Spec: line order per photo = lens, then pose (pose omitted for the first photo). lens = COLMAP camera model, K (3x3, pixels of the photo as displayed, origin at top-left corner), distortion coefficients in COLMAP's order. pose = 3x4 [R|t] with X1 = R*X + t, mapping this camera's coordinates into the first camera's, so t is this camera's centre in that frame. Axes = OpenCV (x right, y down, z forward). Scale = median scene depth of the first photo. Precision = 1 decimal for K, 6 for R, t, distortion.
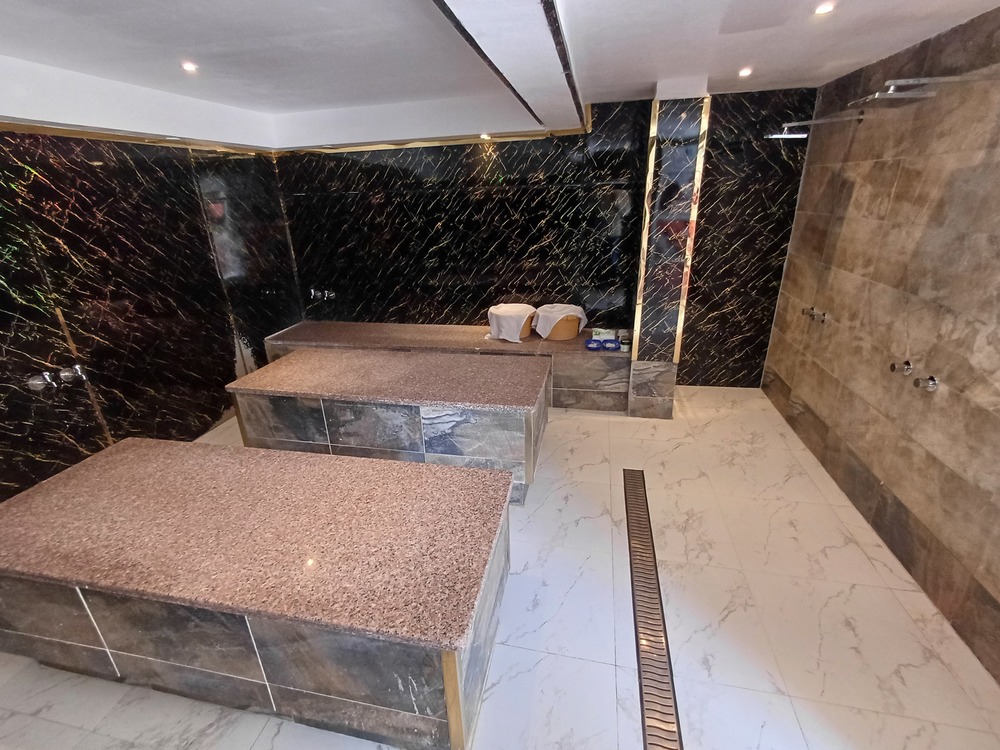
lens RADIAL K [[457.9, 0, 490.9], [0, 457.9, 379.2], [0, 0, 1]] dist [0.001950, -0.003704]
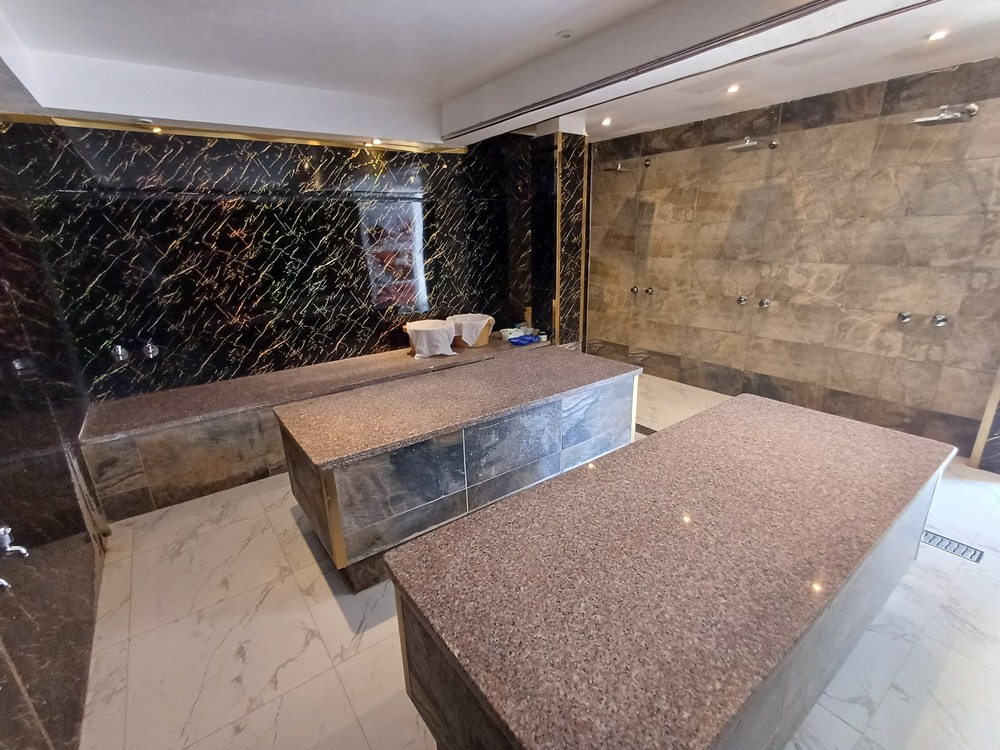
lens RADIAL K [[458.4, 0, 498.3], [0, 458.4, 379.9], [0, 0, 1]] dist [-0.001112, -0.000250]
pose [[0.659063, -0.216716, 0.720187, -0.744953], [0.288421, 0.957201, 0.024096, -0.032239], [-0.694585, 0.191836, 0.693361, 0.347313]]
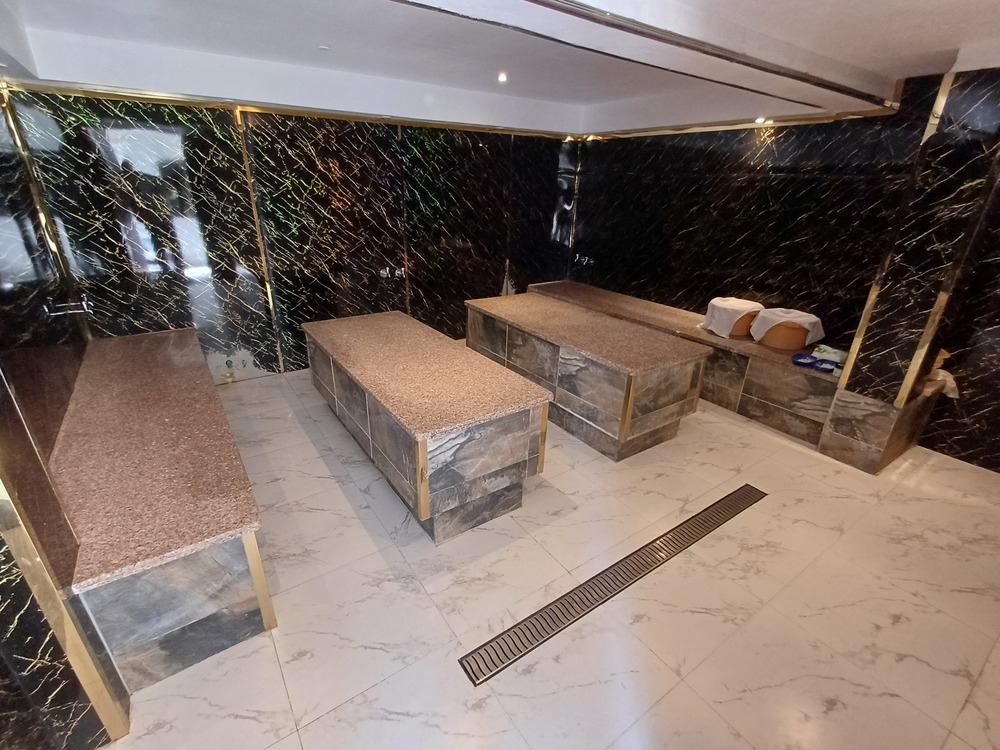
lens RADIAL K [[457.9, 0, 490.9], [0, 457.9, 379.2], [0, 0, 1]] dist [0.001950, -0.003704]
pose [[0.729125, 0.318675, -0.605659, 0.396037], [-0.300112, 0.944228, 0.135526, 0.025152], [0.615069, 0.082950, 0.784098, -0.064492]]
